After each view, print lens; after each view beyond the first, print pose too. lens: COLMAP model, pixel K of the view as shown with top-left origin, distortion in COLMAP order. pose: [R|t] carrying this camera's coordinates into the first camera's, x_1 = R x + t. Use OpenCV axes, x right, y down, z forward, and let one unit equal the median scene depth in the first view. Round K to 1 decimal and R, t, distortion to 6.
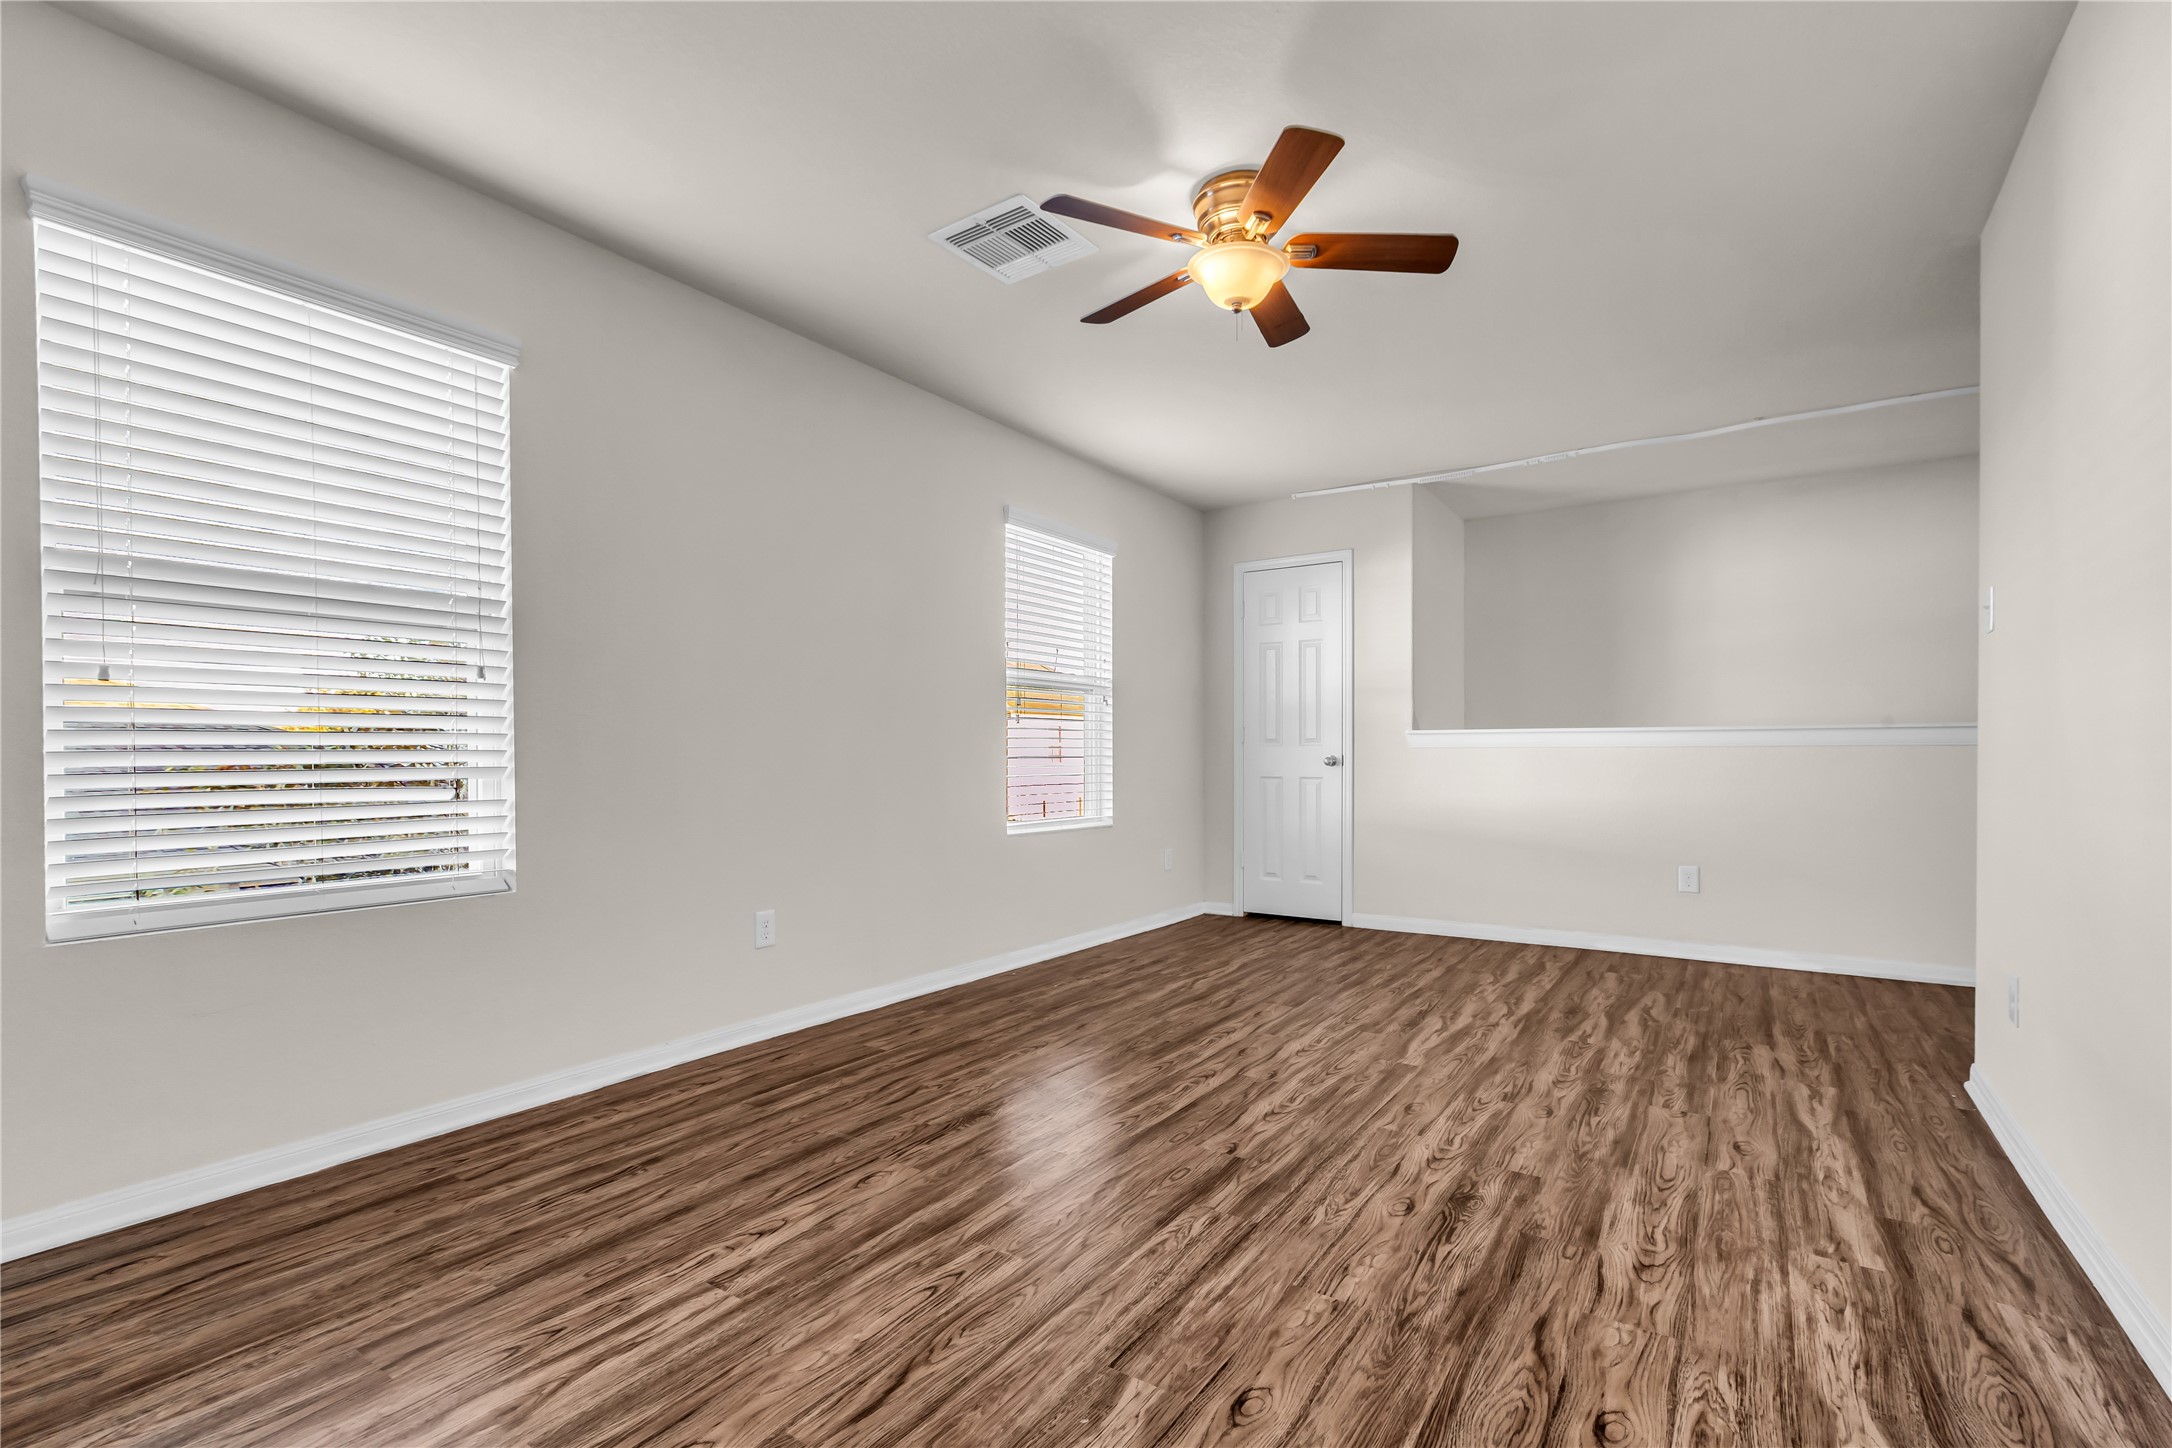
lens RADIAL K [[949.1, 0, 1083.5], [0, 949.1, 743.1], [0, 0, 1]] dist [0.000856, -0.000133]
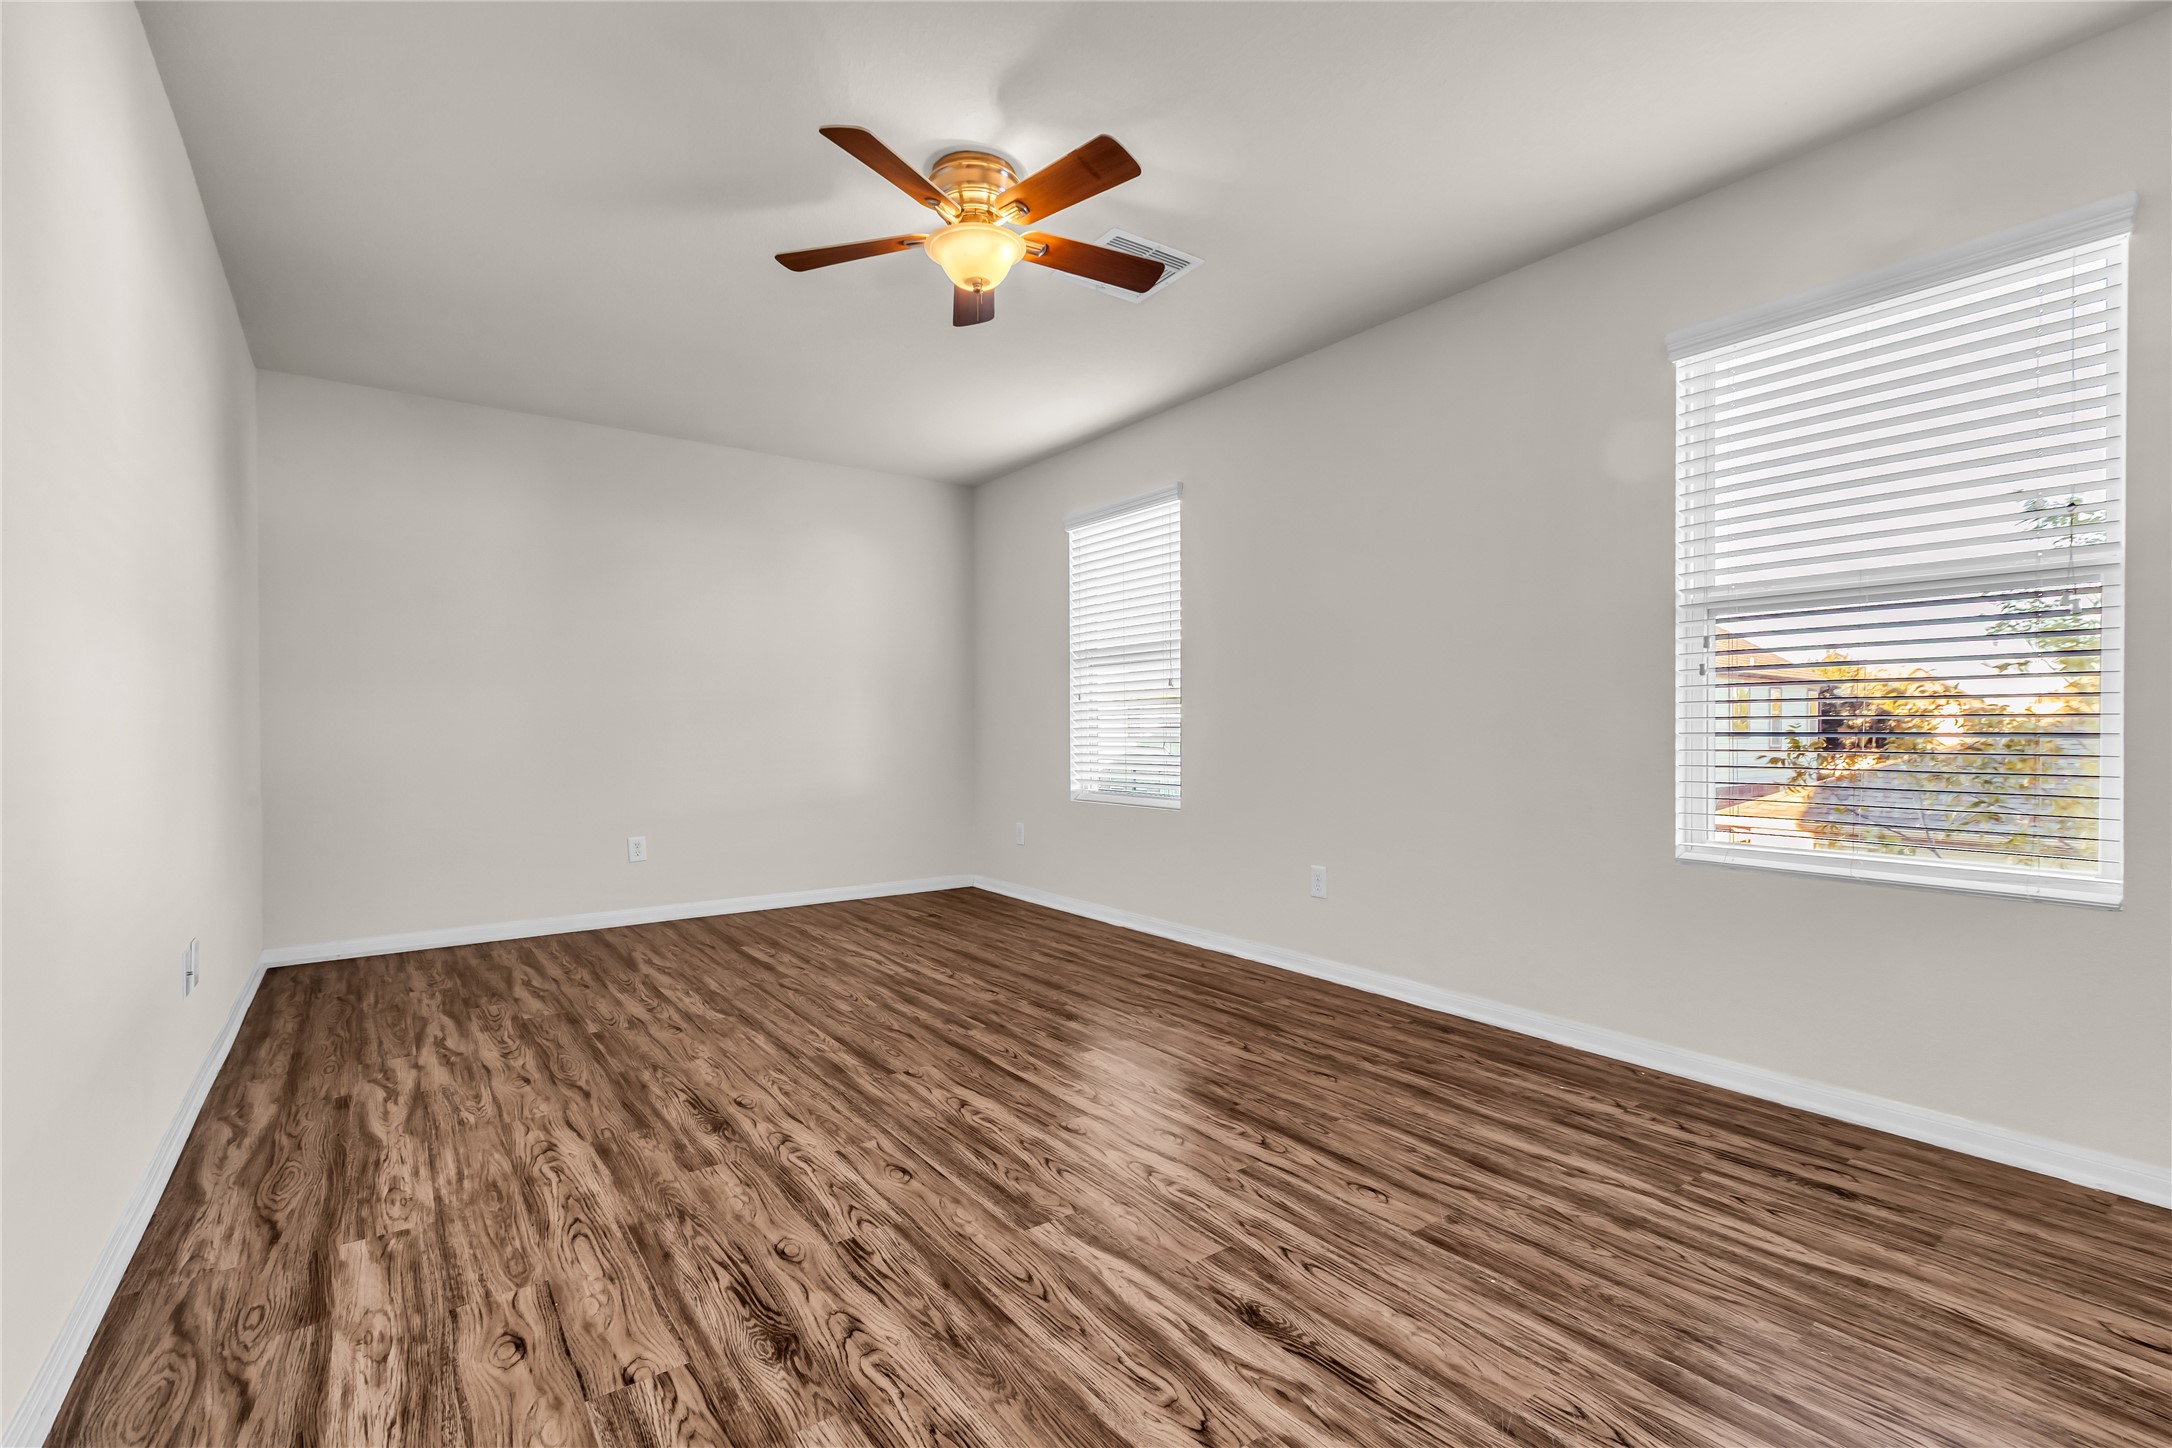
lens RADIAL K [[949.1, 0, 1098.8], [0, 949.1, 726.2], [0, 0, 1]] dist [0.000856, -0.000133]
pose [[-0.304022, -0.000516, -0.952665, 1.286697], [0.015790, 0.999860, -0.005580, 0.021161], [0.952534, -0.016739, -0.303971, 1.716824]]
